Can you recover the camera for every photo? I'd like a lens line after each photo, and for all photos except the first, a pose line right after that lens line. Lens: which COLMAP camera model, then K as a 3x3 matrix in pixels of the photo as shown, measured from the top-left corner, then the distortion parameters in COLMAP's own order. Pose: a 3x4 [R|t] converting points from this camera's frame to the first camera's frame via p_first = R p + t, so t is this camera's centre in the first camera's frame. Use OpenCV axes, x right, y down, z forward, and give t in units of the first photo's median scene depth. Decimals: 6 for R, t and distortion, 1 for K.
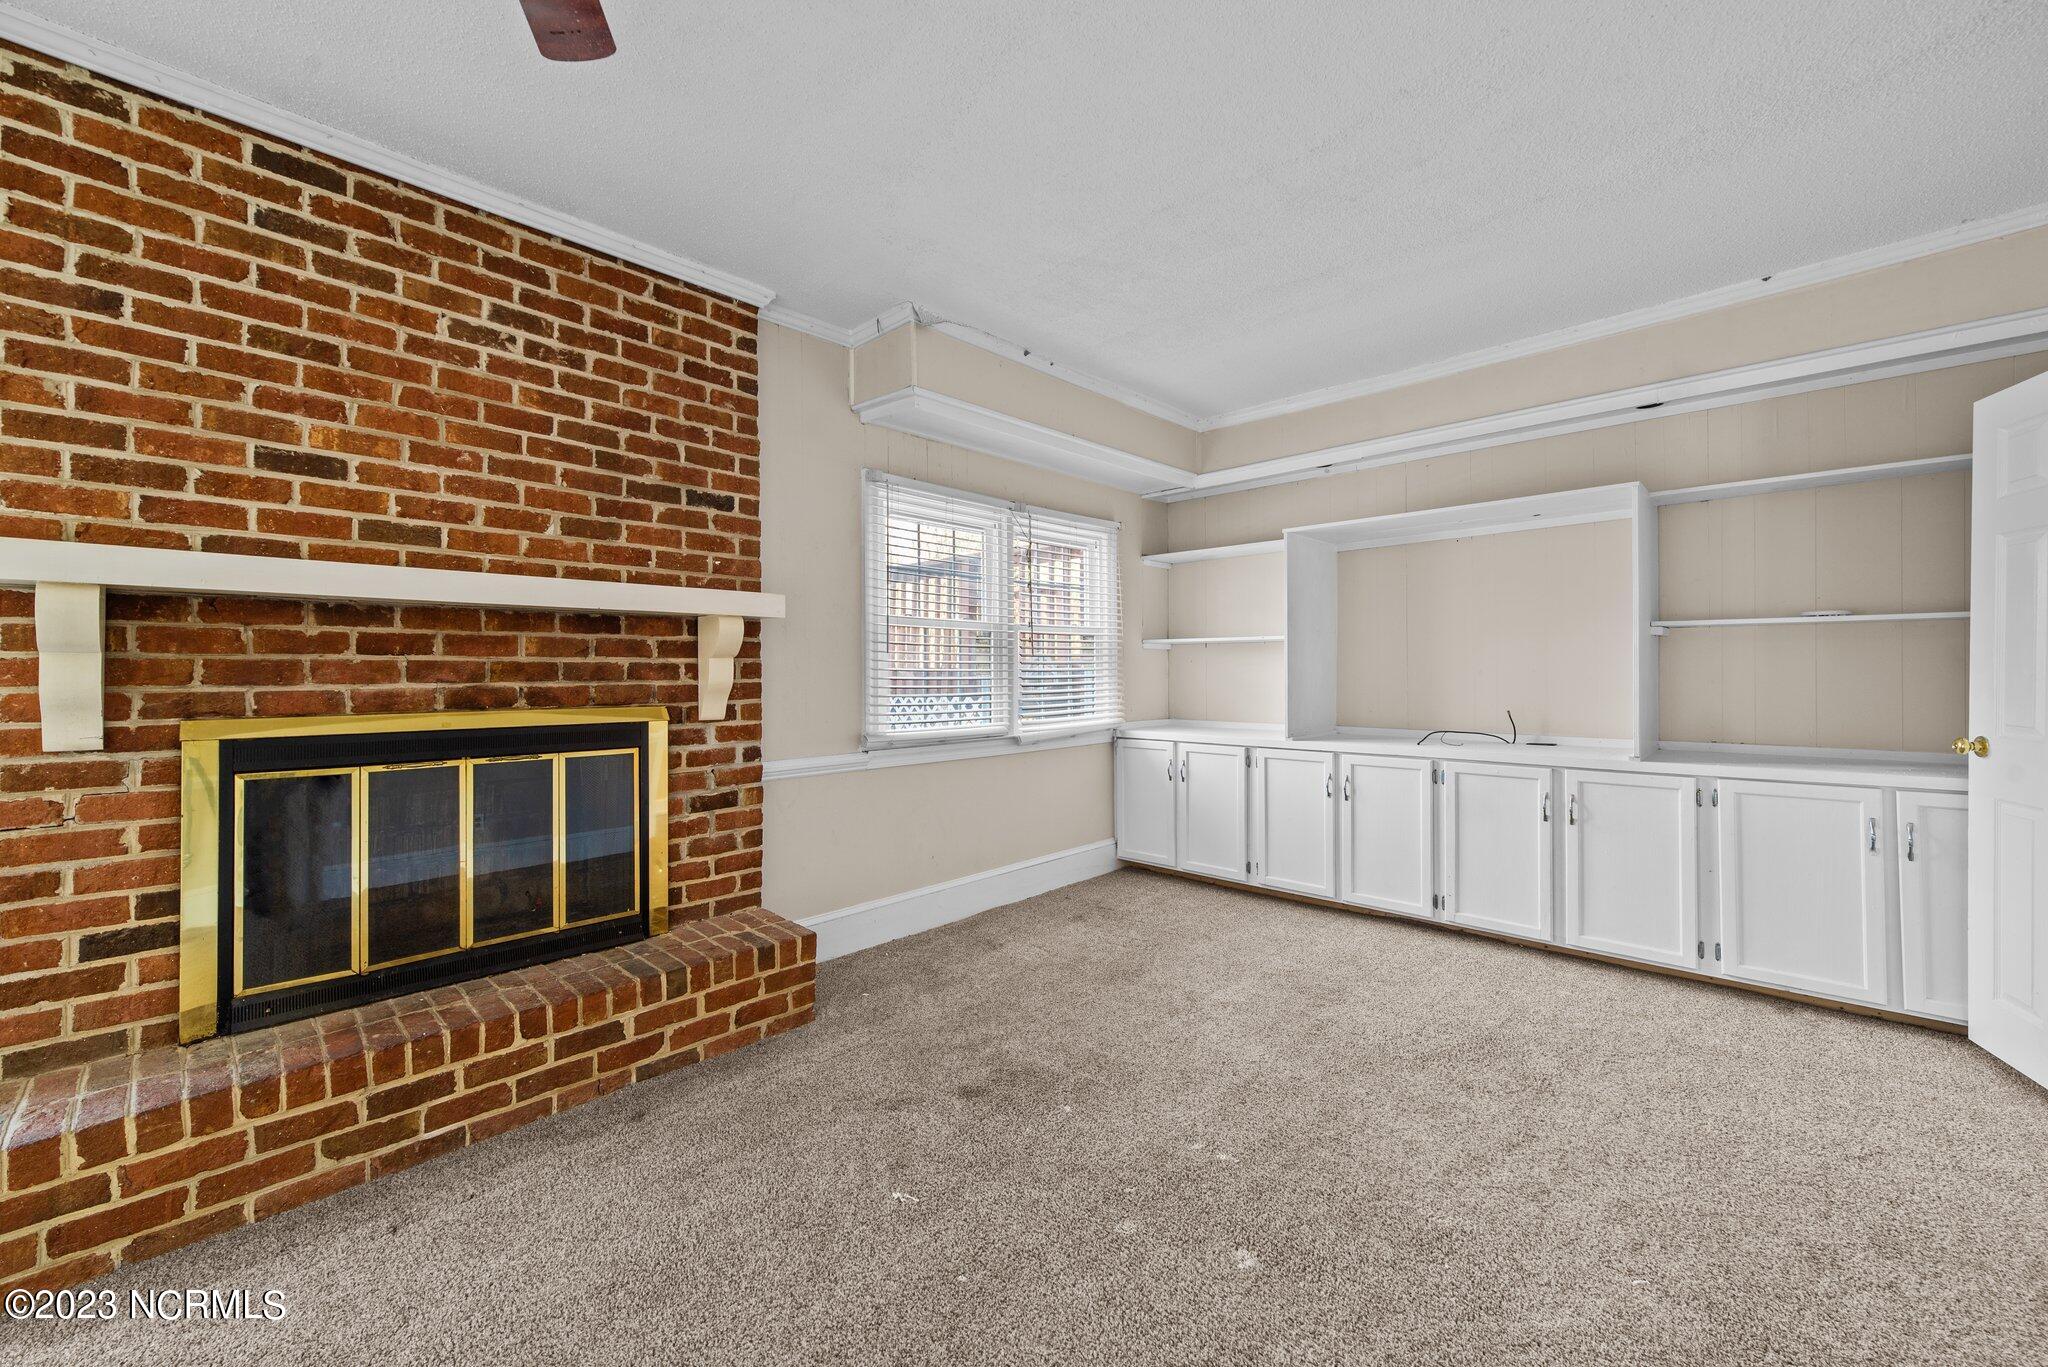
lens RADIAL K [[800.3, 0, 1016.1], [0, 800.3, 671.4], [0, 0, 1]] dist [0.000023, 0.000962]
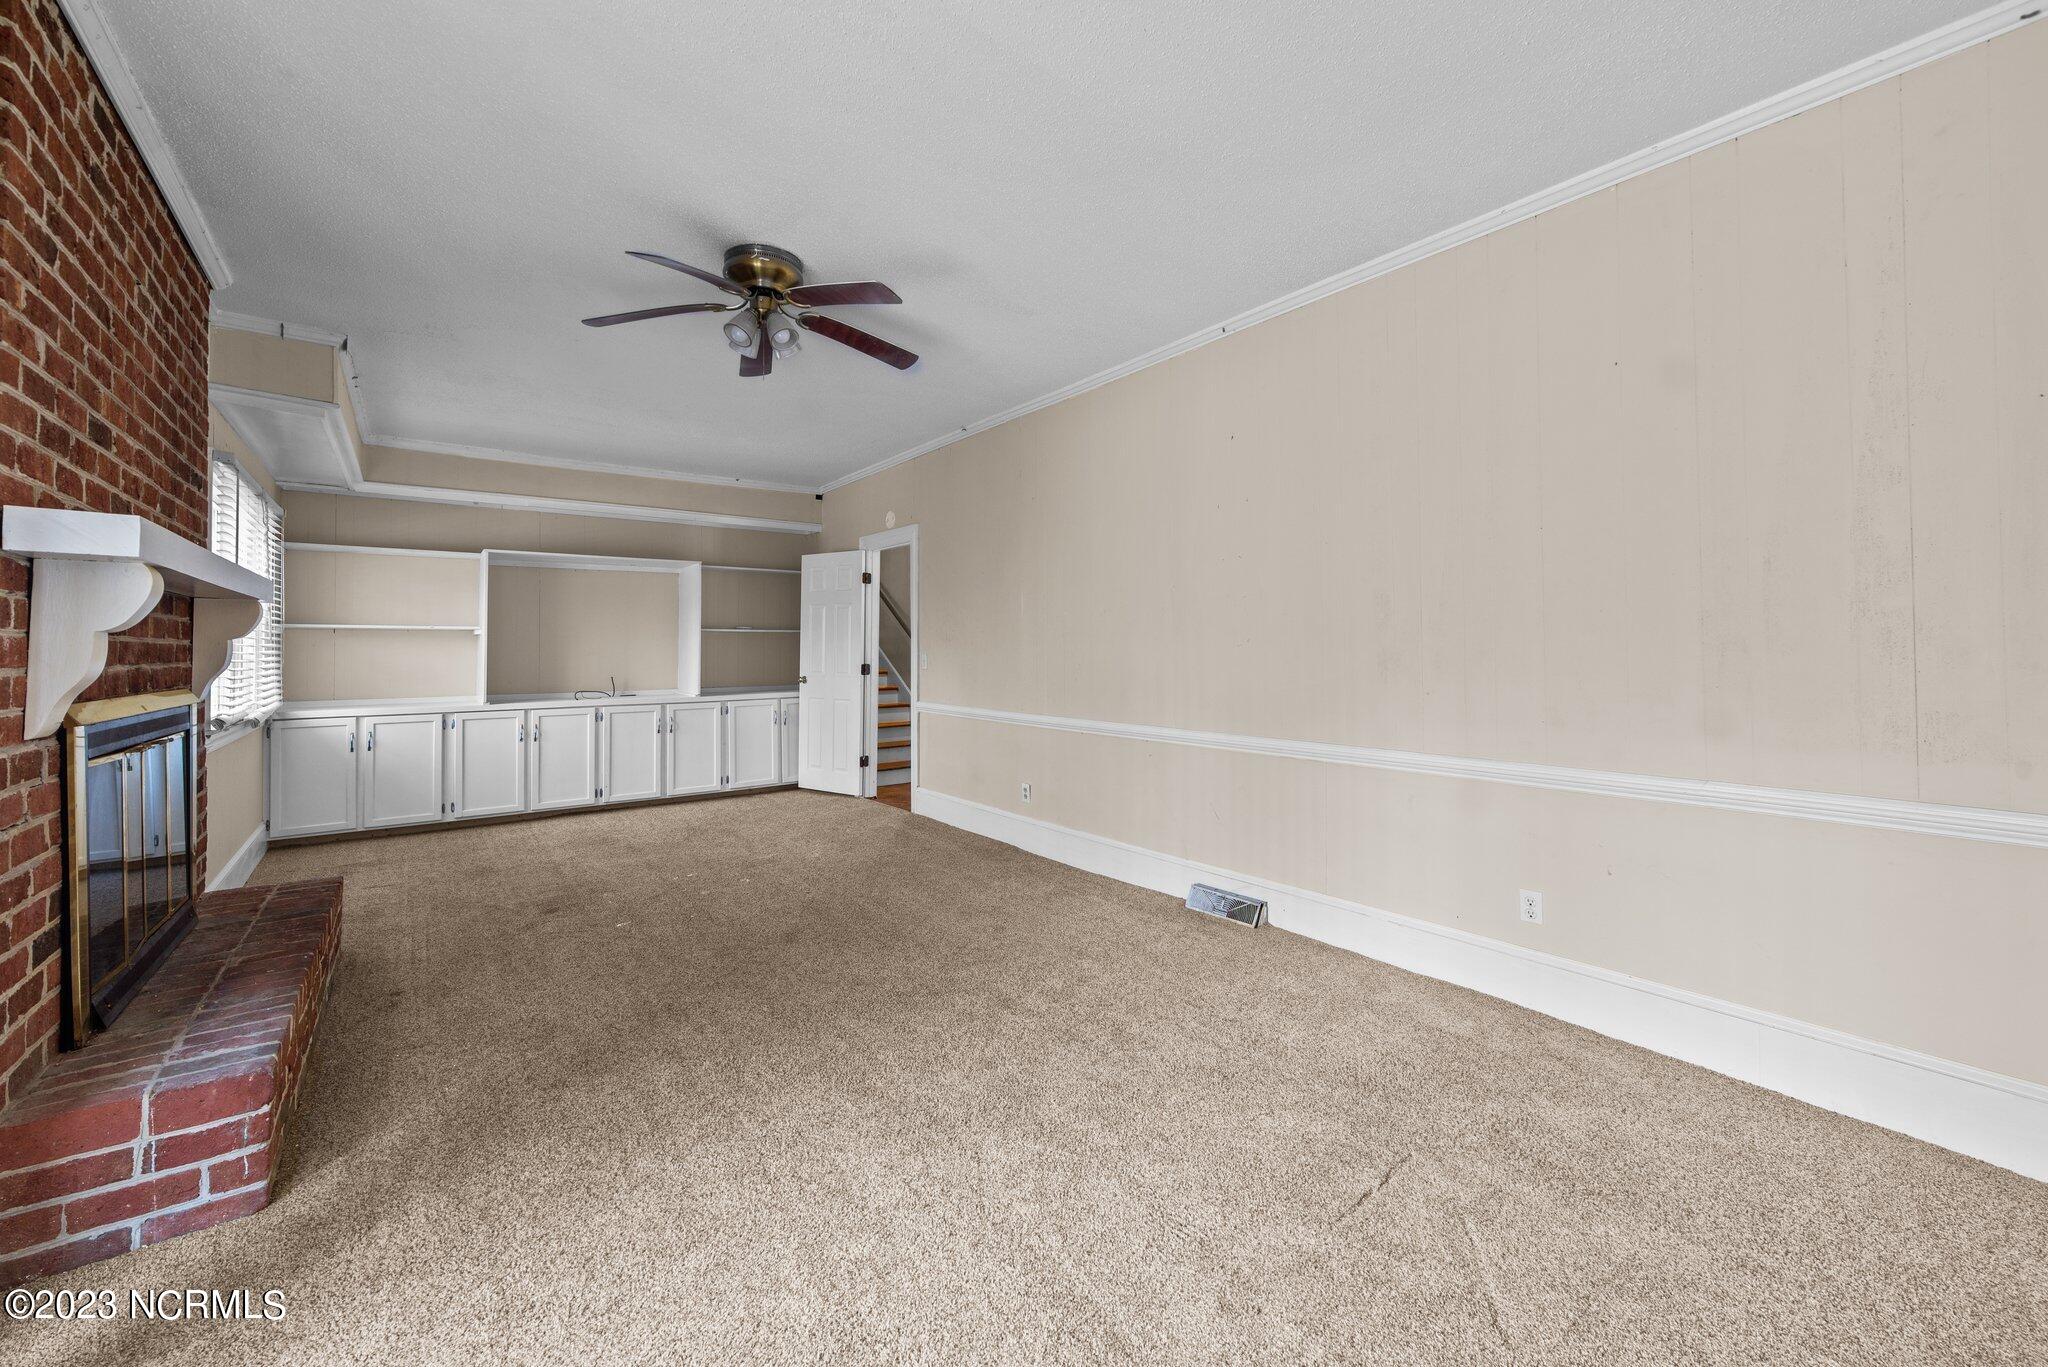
lens RADIAL K [[800.3, 0, 1016.1], [0, 800.3, 671.4], [0, 0, 1]] dist [0.000023, 0.000962]
pose [[0.168044, -0.022848, 0.985515, -1.067246], [0.005134, 0.999738, 0.022303, 0.004383], [-0.985766, 0.001312, 0.168117, -0.148747]]
